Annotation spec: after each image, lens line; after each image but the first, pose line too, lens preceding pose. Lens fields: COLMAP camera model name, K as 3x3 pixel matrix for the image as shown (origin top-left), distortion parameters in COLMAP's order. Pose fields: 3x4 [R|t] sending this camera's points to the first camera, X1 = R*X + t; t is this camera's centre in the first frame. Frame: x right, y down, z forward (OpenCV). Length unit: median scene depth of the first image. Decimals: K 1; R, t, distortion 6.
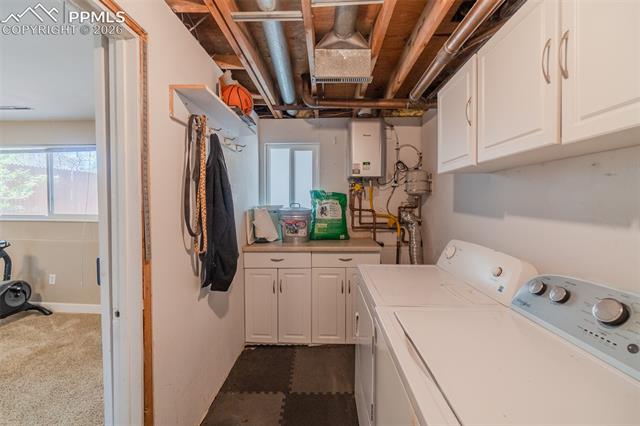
lens RADIAL K [[272.8, 0, 314.2], [0, 272.8, 210.0], [0, 0, 1]] dist [-0.009072, 0.000981]
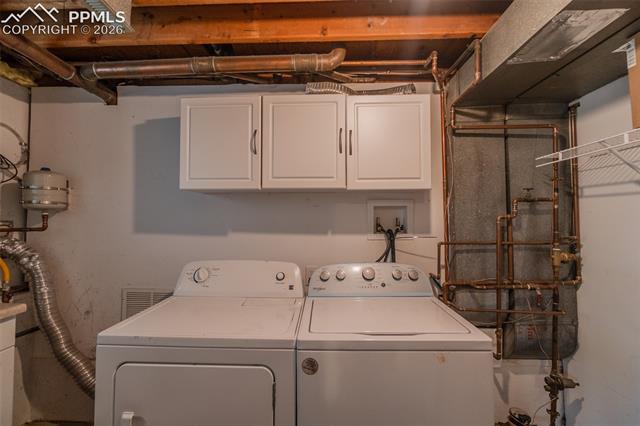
lens RADIAL K [[272.8, 0, 314.2], [0, 272.8, 210.0], [0, 0, 1]] dist [-0.009072, 0.000981]
pose [[-0.006065, 0.037642, 0.999273, -0.564988], [0.026945, 0.998935, -0.037466, -0.027931], [-0.999619, 0.026698, -0.007073, 0.779344]]
